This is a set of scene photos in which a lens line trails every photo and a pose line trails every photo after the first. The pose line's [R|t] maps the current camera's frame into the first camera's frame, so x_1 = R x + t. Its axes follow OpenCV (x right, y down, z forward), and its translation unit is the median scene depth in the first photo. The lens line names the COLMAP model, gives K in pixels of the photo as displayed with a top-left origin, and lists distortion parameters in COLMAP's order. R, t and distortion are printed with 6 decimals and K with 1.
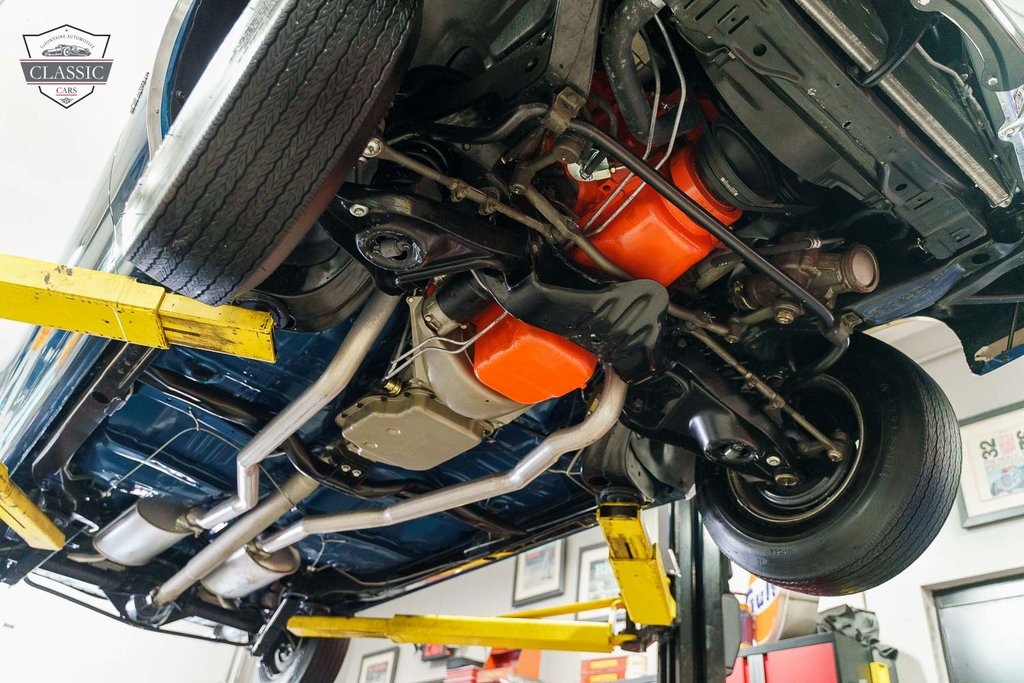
lens RADIAL K [[810.7, 0, 512.0], [0, 810.7, 341.5], [0, 0, 1]] dist [-0.010527, -0.005336]
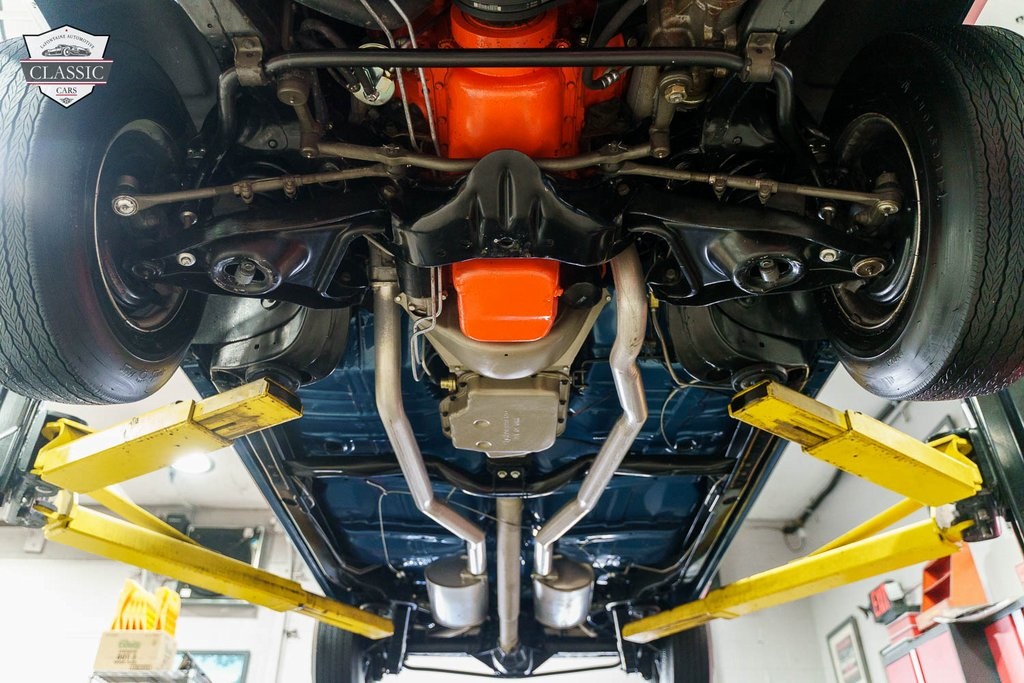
lens RADIAL K [[812.3, 0, 512.0], [0, 812.3, 341.5], [0, 0, 1]] dist [-0.003623, 0.004961]
pose [[0.765183, -0.455601, -0.454888, 0.287597], [0.447990, 0.884234, -0.132041, 0.132146], [0.462385, -0.102750, 0.880706, 0.136047]]
